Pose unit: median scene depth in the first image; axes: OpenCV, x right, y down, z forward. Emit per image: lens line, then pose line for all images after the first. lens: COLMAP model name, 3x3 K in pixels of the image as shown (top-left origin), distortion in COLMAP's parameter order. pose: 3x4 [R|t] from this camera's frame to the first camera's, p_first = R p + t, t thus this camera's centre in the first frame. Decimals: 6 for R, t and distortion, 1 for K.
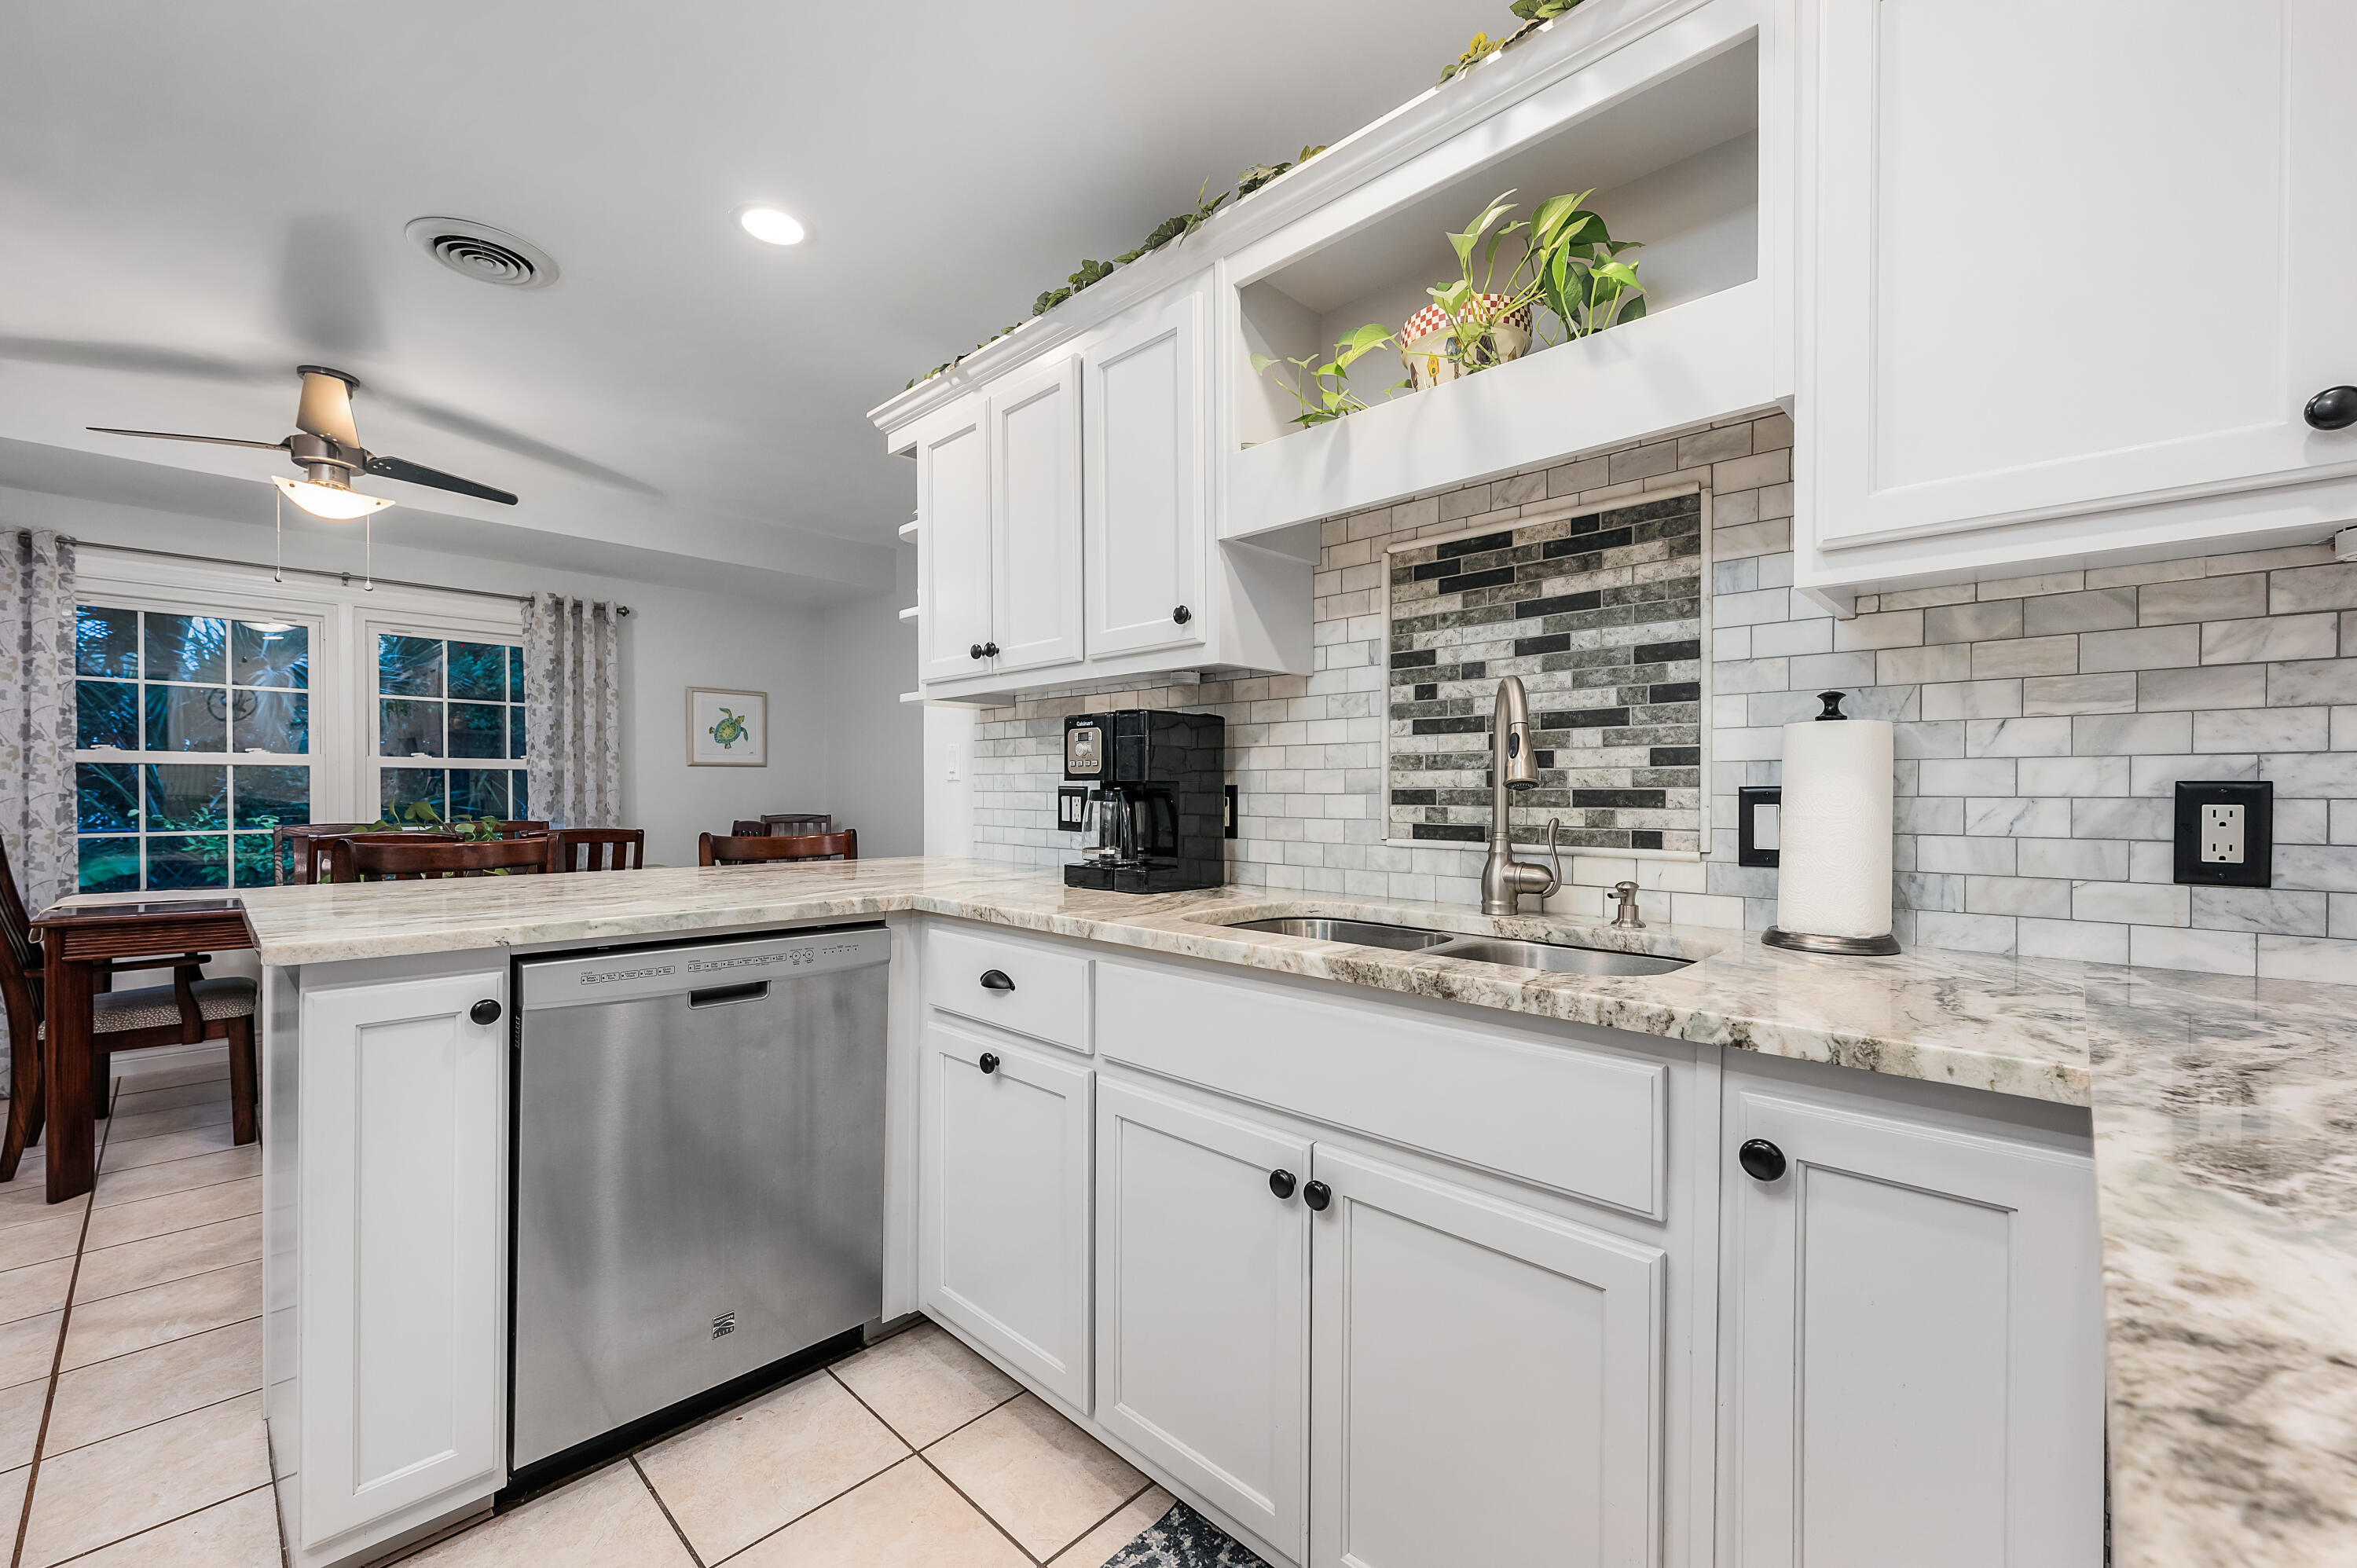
lens RADIAL K [[942.1, 0, 1182.4], [0, 942.1, 799.3], [0, 0, 1]] dist [-0.000031, -0.000166]
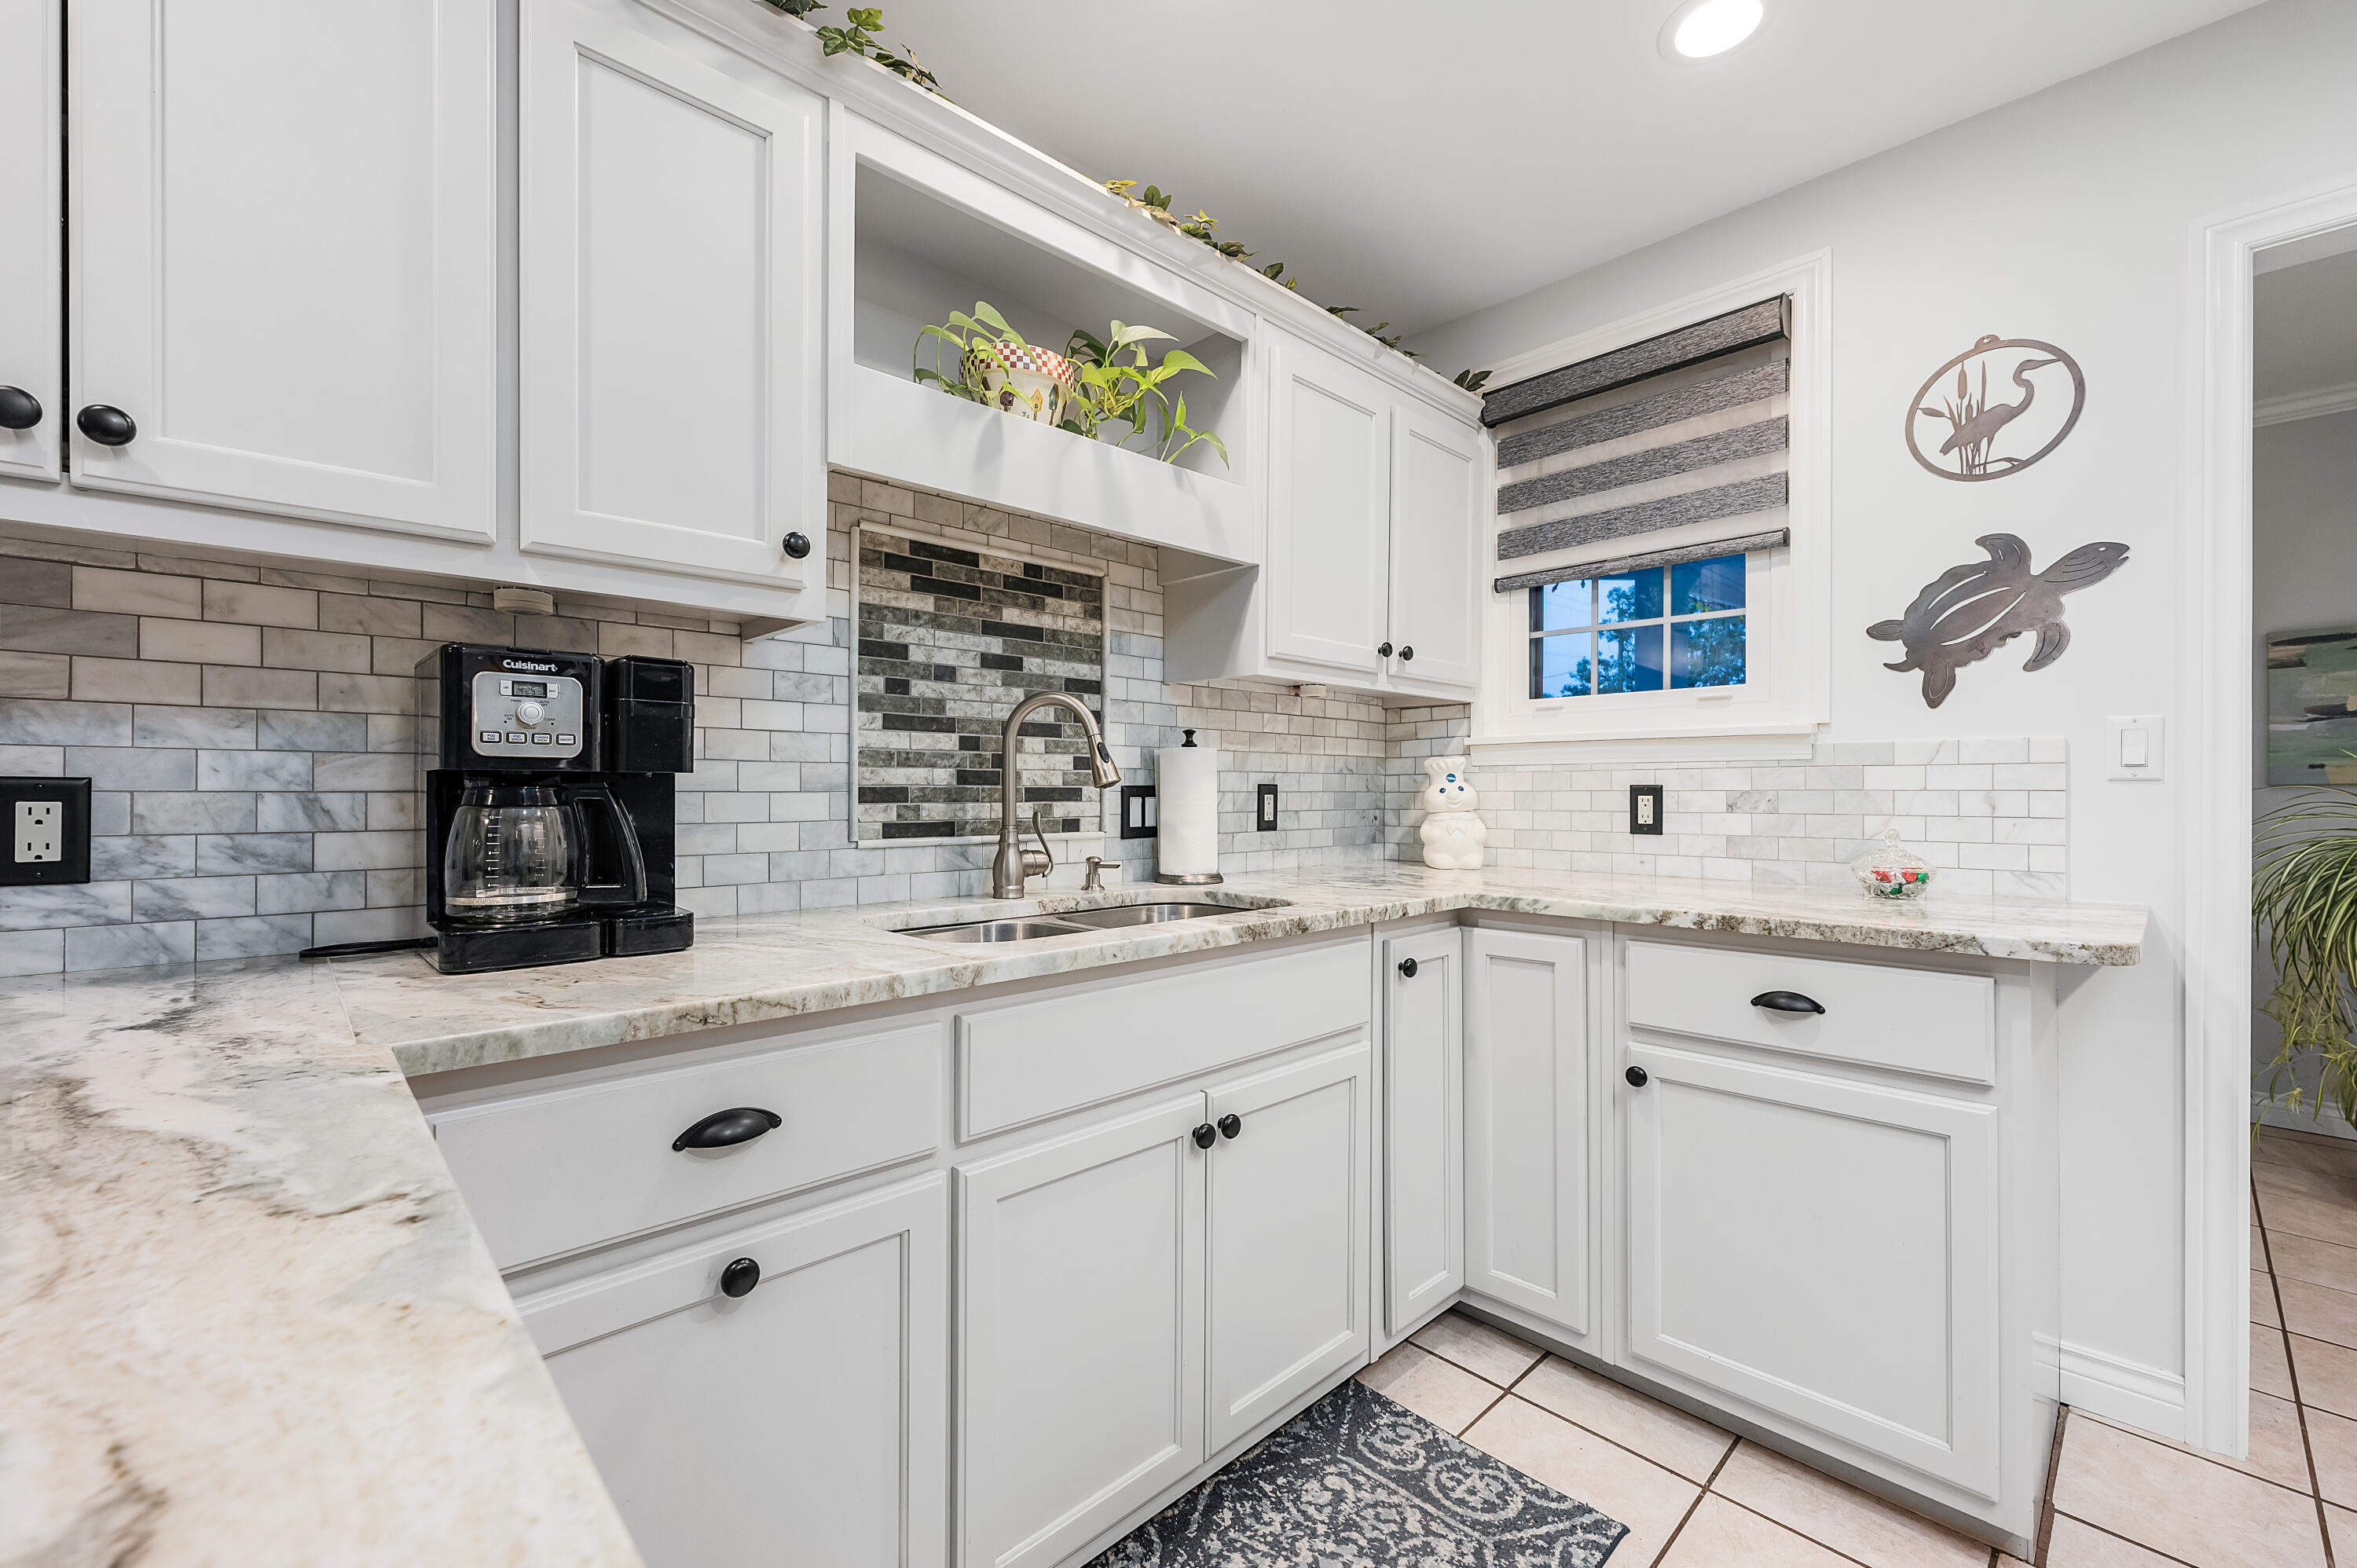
lens RADIAL K [[947.1, 0, 1181.7], [0, 947.1, 790.2], [0, 0, 1]] dist [-0.000213, -0.000102]
pose [[0.046203, -0.004602, 0.998921, -0.751409], [0.005130, 0.999977, 0.004369, -0.010264], [-0.998919, 0.004922, 0.046225, 0.707408]]
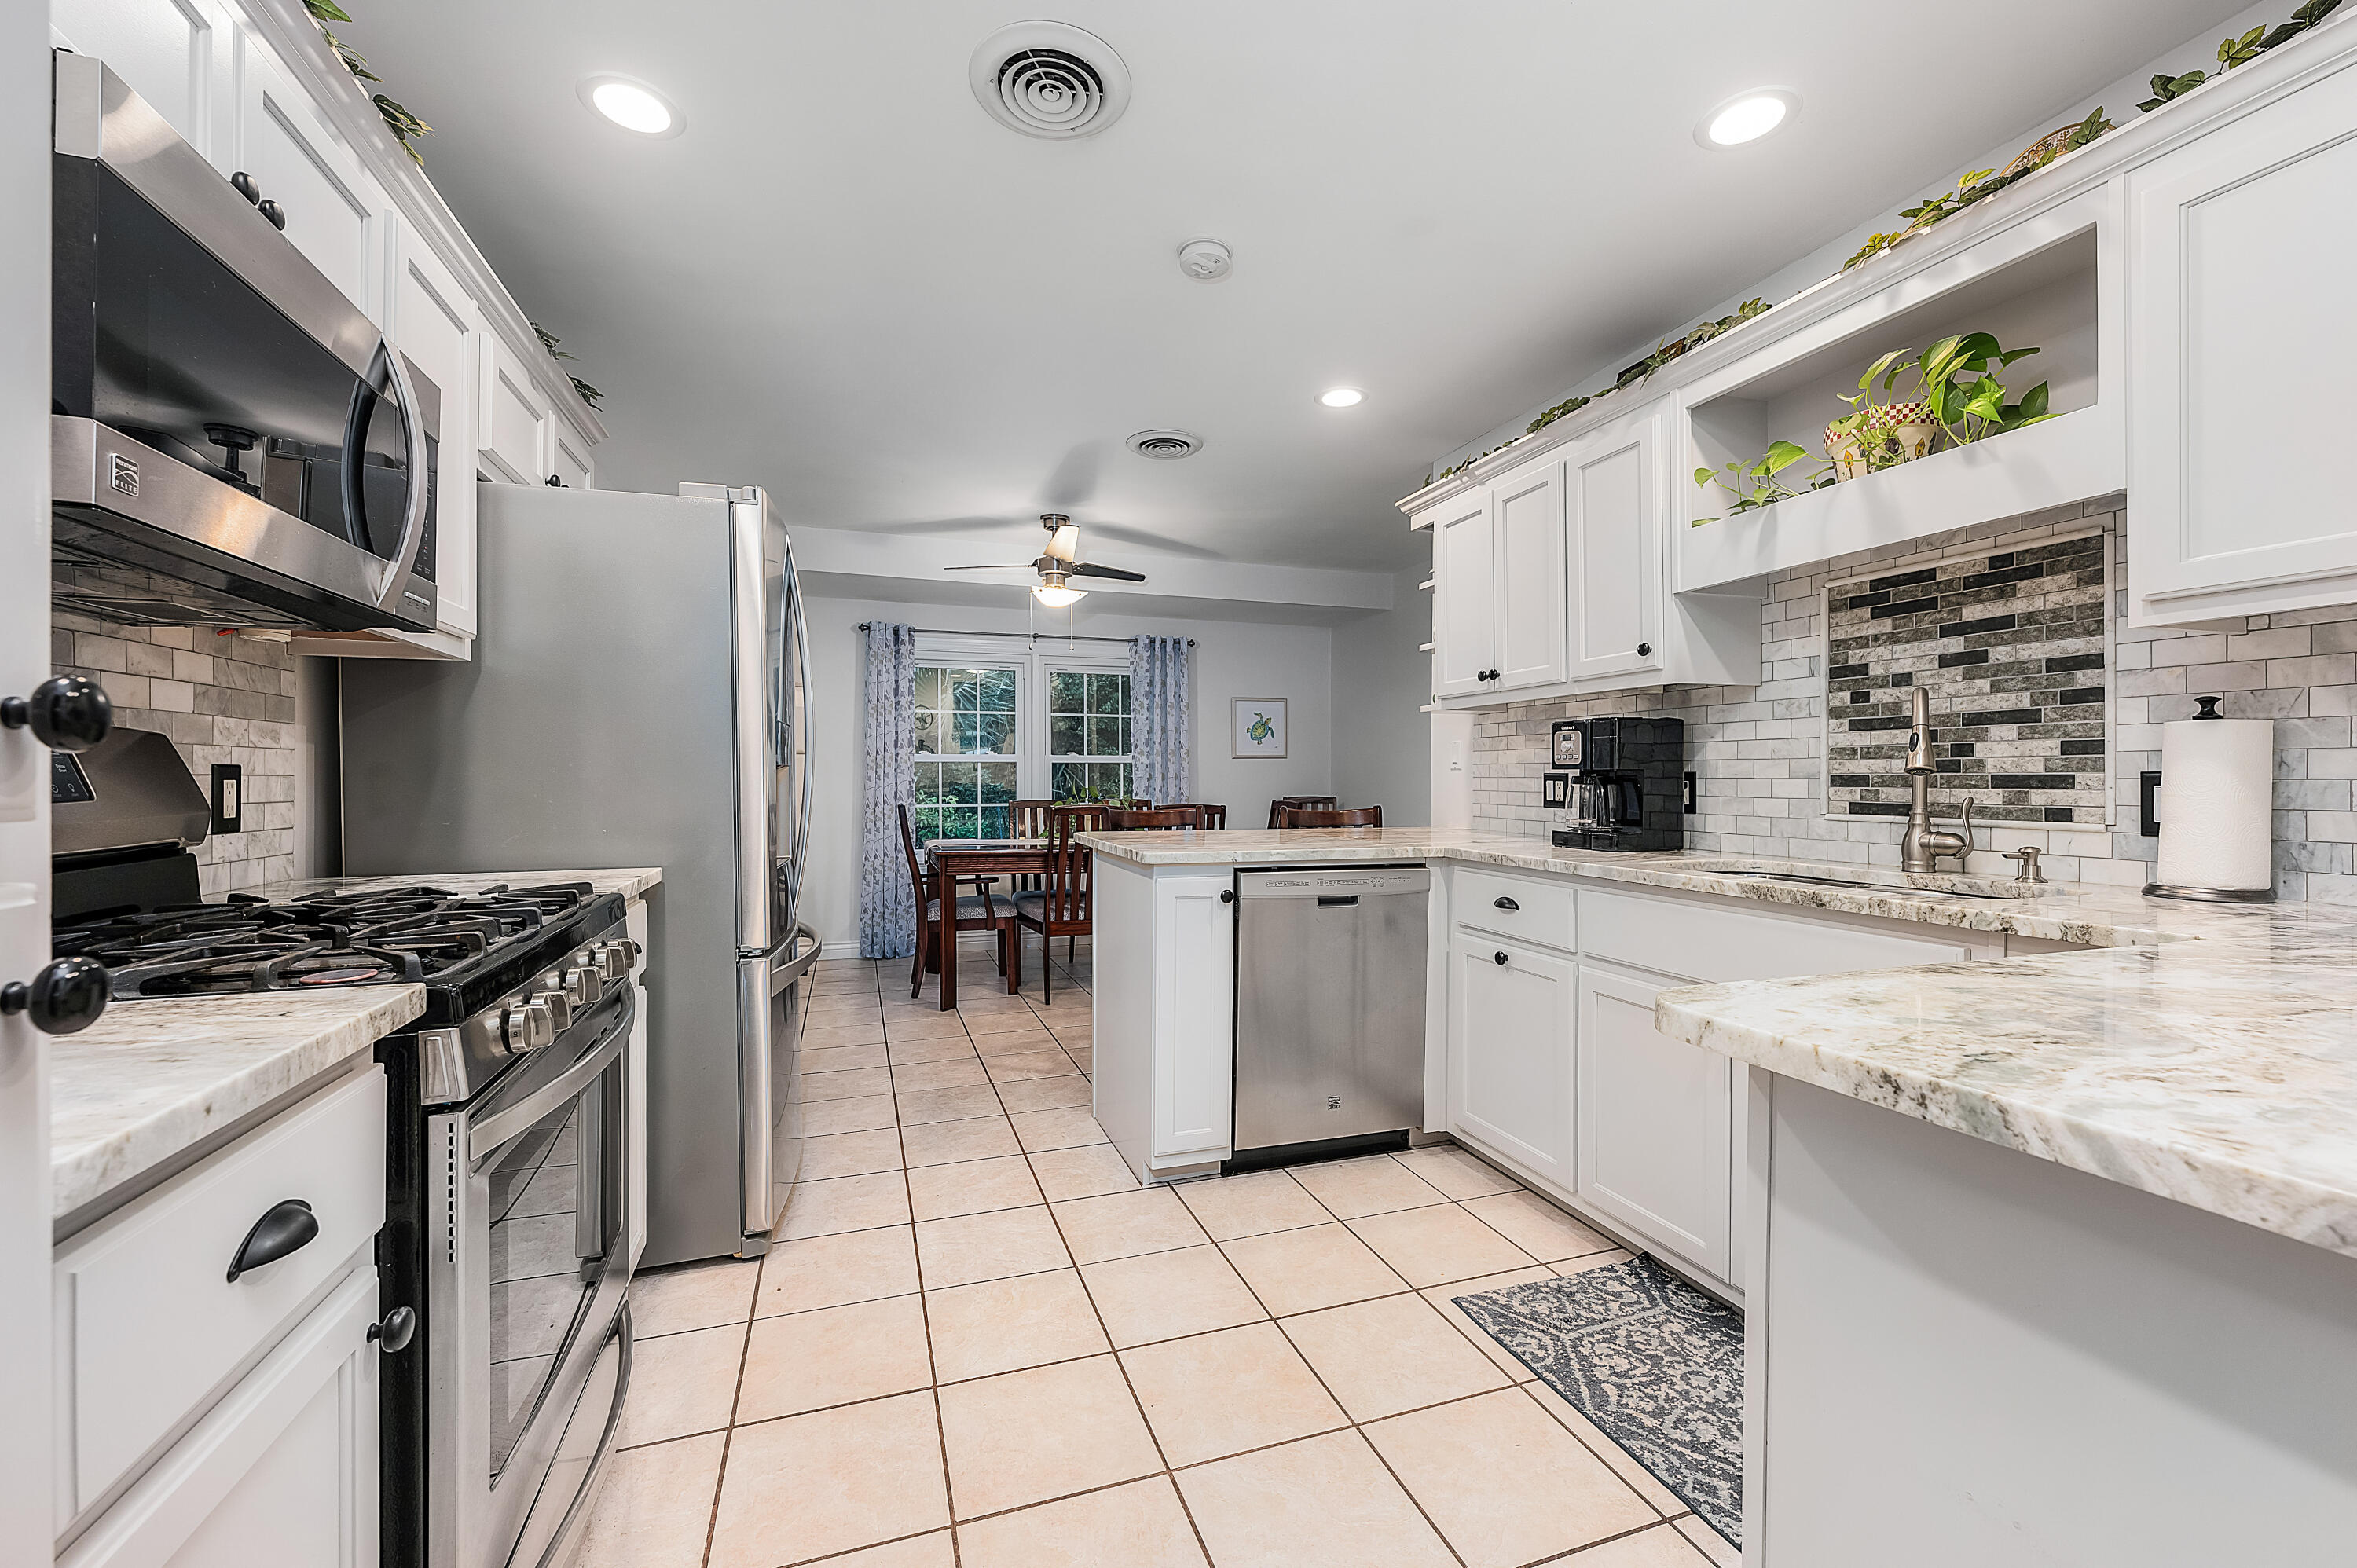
lens RADIAL K [[947.7, 0, 1183.7], [0, 947.7, 781.4], [0, 0, 1]] dist [-0.000907, 0.000011]
pose [[0.888457, -0.001455, -0.458958, 0.038829], [-0.000403, 0.999992, -0.003950, 0.004200], [0.458960, 0.003695, 0.888449, -0.573575]]
